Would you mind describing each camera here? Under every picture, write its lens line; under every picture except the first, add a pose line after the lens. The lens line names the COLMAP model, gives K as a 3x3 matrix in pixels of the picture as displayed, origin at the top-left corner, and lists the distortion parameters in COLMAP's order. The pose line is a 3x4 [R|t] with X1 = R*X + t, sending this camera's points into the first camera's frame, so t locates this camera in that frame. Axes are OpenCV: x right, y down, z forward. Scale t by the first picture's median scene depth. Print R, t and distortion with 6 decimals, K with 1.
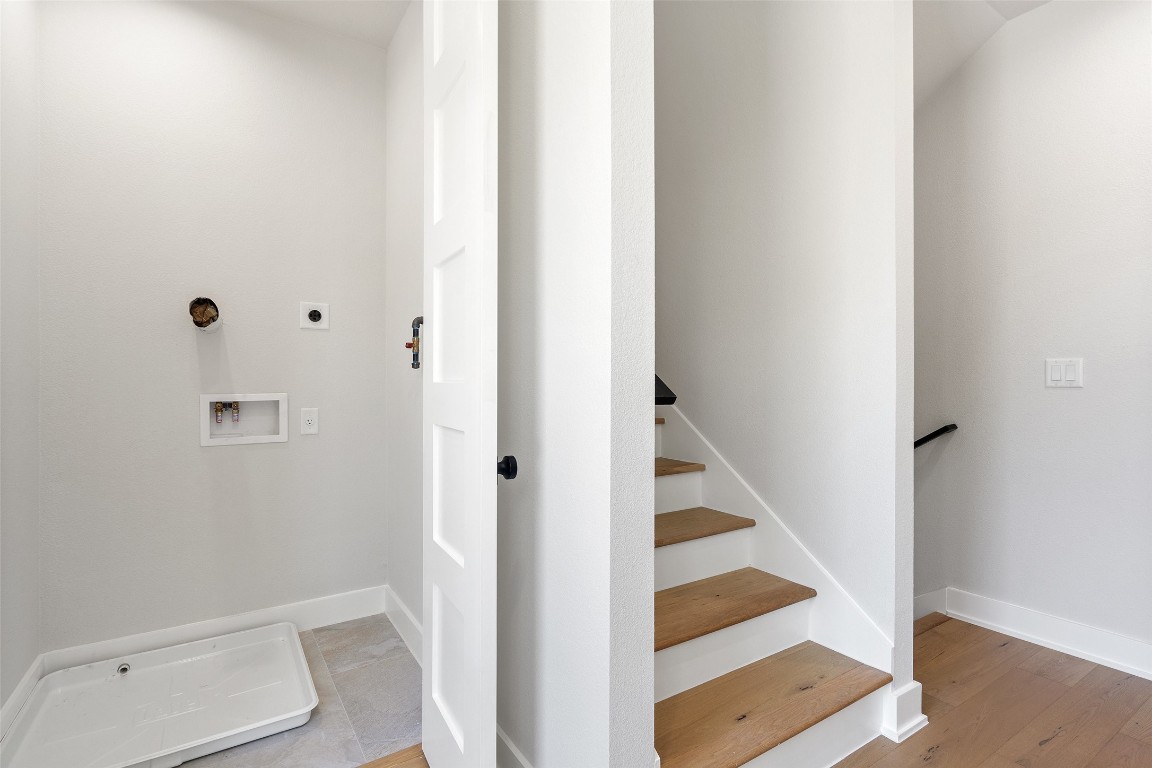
lens RADIAL K [[522.2, 0, 572.4], [0, 522.2, 381.4], [0, 0, 1]] dist [-0.001286, -0.000259]
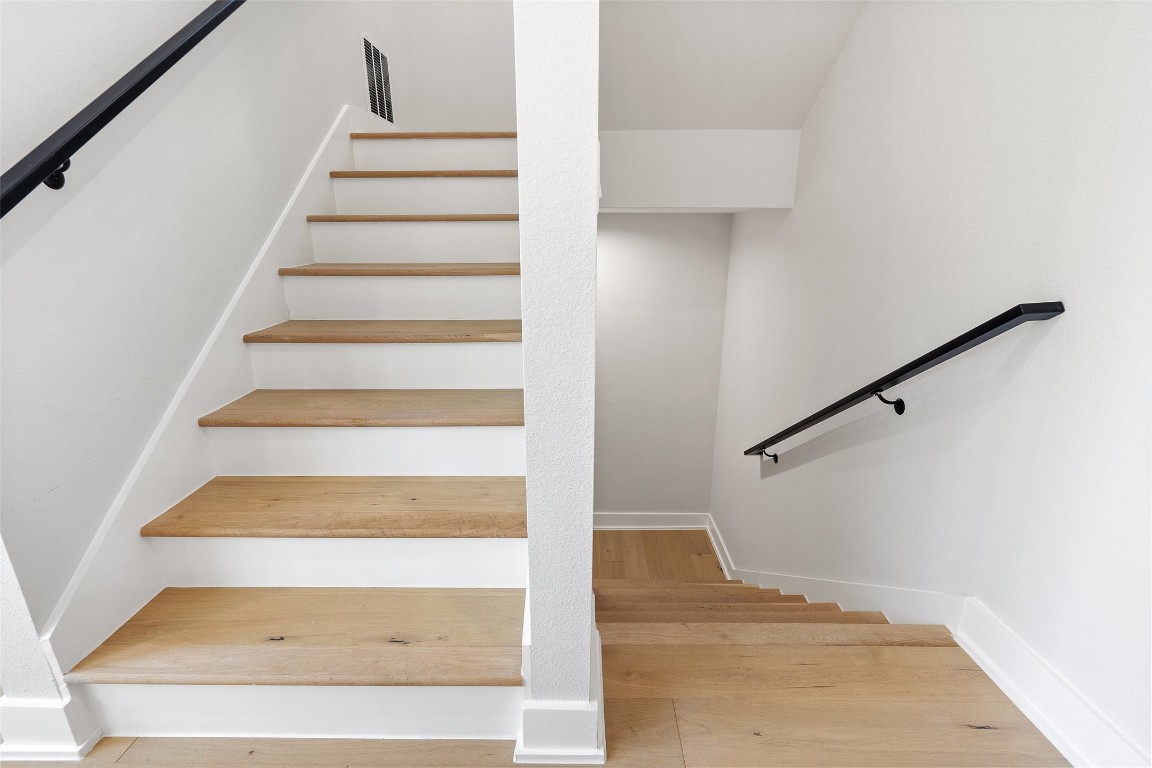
lens RADIAL K [[522.2, 0, 572.4], [0, 522.2, 381.4], [0, 0, 1]] dist [-0.001286, -0.000259]
pose [[0.851063, 0.146439, -0.504229, 0.809009], [0.004035, 0.958468, 0.285171, 0.021443], [0.525048, -0.244733, 0.815126, 0.512284]]
